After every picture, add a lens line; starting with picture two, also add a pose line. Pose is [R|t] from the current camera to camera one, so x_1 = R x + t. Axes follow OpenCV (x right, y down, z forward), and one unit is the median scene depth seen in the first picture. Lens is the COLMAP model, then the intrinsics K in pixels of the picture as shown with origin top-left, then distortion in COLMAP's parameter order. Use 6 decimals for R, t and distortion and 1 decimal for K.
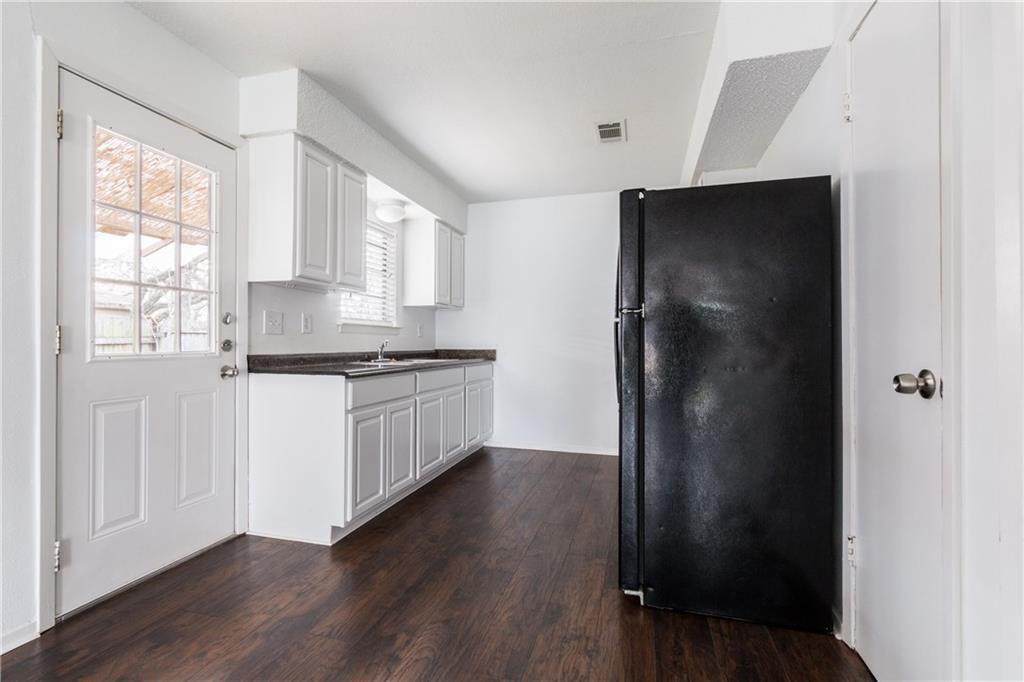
lens RADIAL K [[471.0, 0, 507.4], [0, 471.0, 342.2], [0, 0, 1]] dist [0.004128, -0.001254]
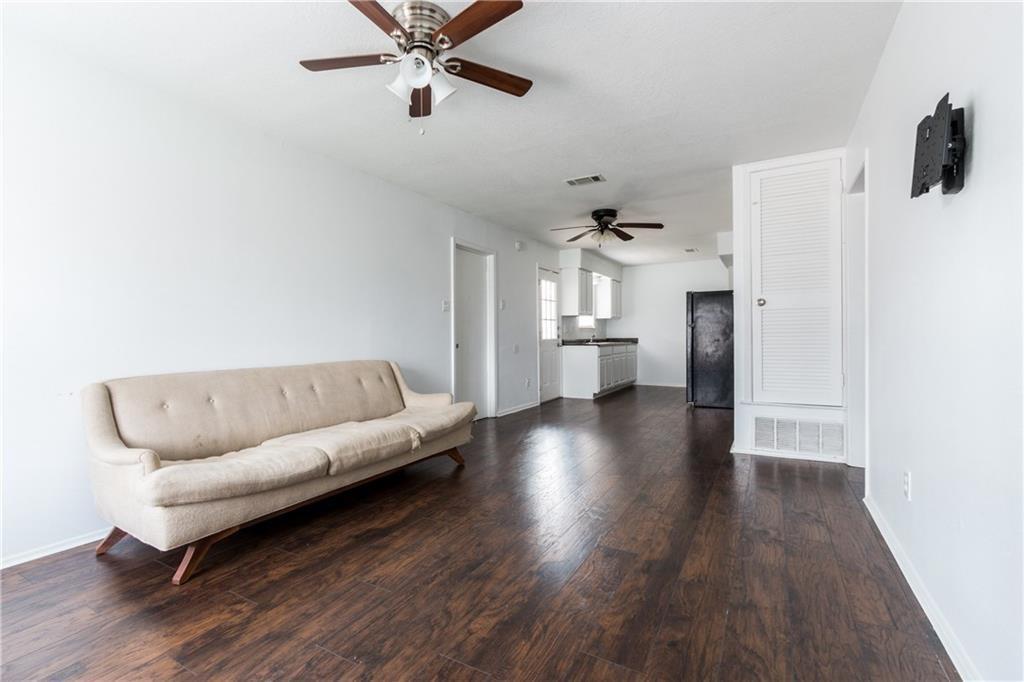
lens RADIAL K [[471.0, 0, 501.8], [0, 471.0, 337.0], [0, 0, 1]] dist [0.004128, -0.001254]
pose [[0.971313, -0.006565, -0.237713, -0.141746], [0.008621, 0.999934, 0.007612, -0.011926], [0.237648, -0.009443, 0.971305, -1.471279]]
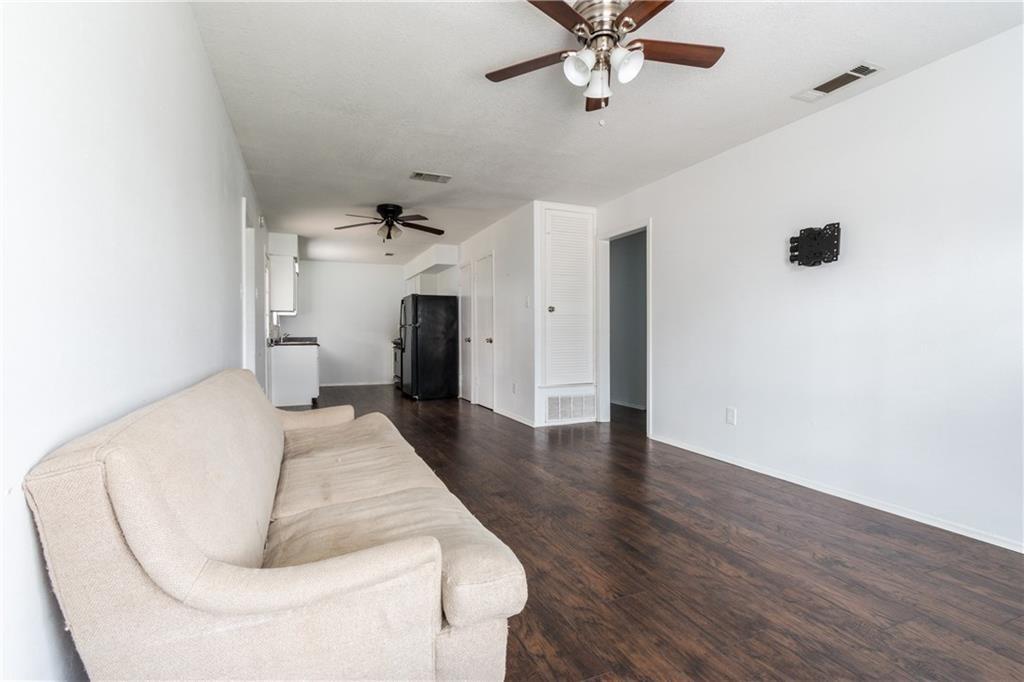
lens RADIAL K [[471.0, 0, 505.8], [0, 471.0, 338.3], [0, 0, 1]] dist [0.004128, -0.001254]
pose [[0.777013, -0.006507, 0.629451, -0.829657], [-0.002338, 0.999910, 0.013222, -0.009334], [-0.629481, -0.011746, 0.776927, -1.295559]]
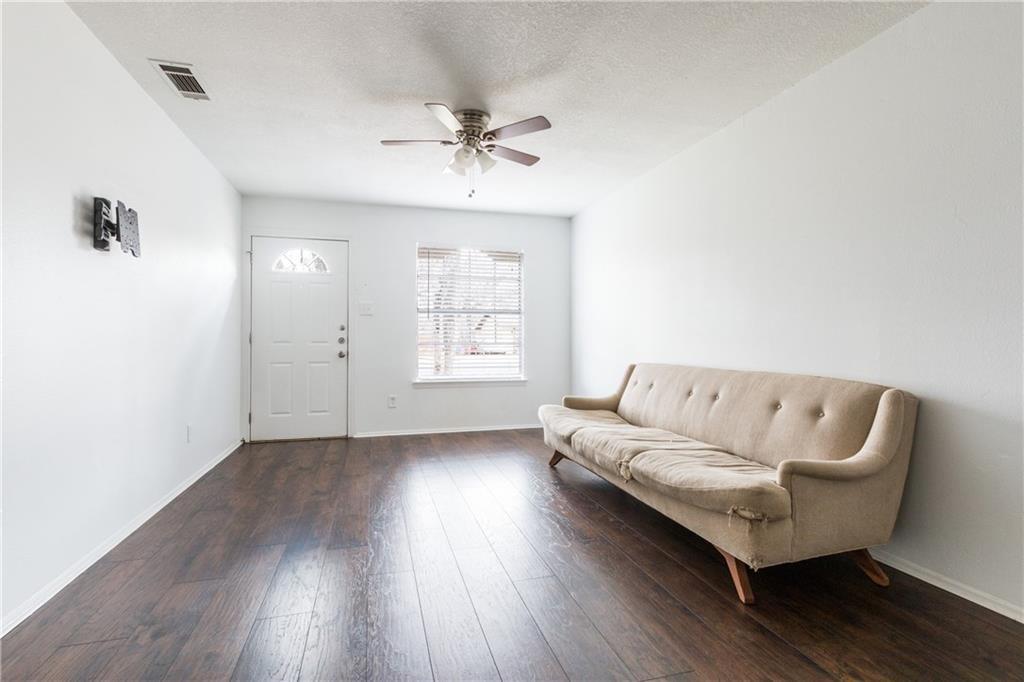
lens RADIAL K [[471.0, 0, 509.7], [0, 471.0, 338.3], [0, 0, 1]] dist [0.004128, -0.001254]
pose [[-0.844309, 0.006004, -0.535823, 0.014038], [0.009100, 0.999954, -0.003135, -0.010200], [0.535780, -0.007523, -0.844324, -0.170624]]
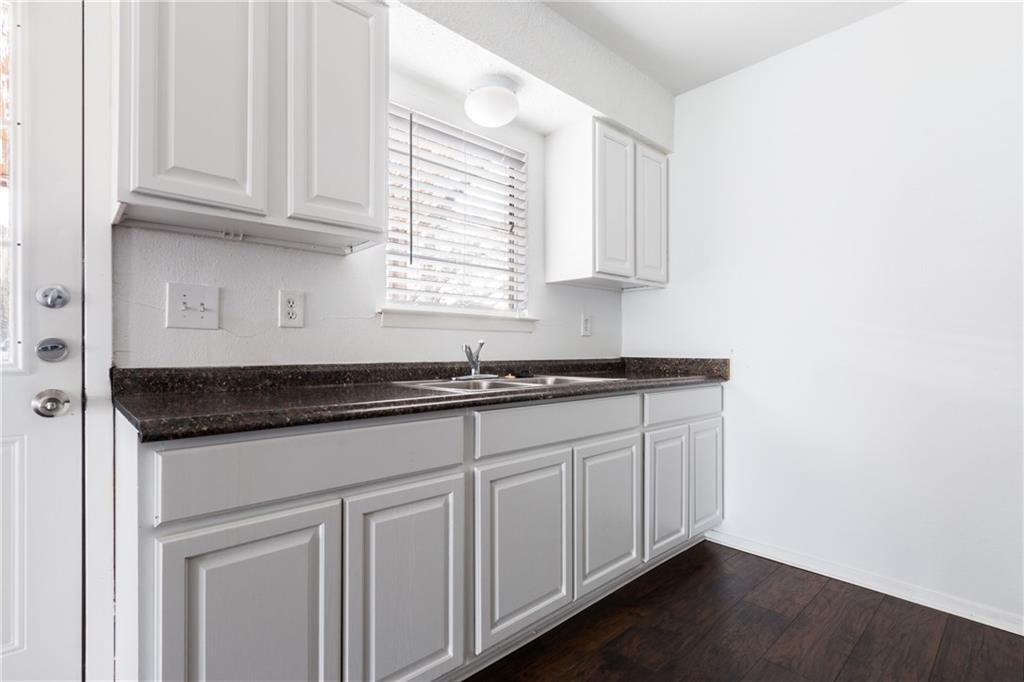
lens RADIAL K [[471.0, 0, 528.8], [0, 471.0, 345.3], [0, 0, 1]] dist [0.004128, -0.001254]
pose [[0.857510, -0.008392, -0.514399, 0.066553], [0.004625, 0.999952, -0.008604, 0.005650], [0.514447, 0.004999, 0.857508, 0.558108]]
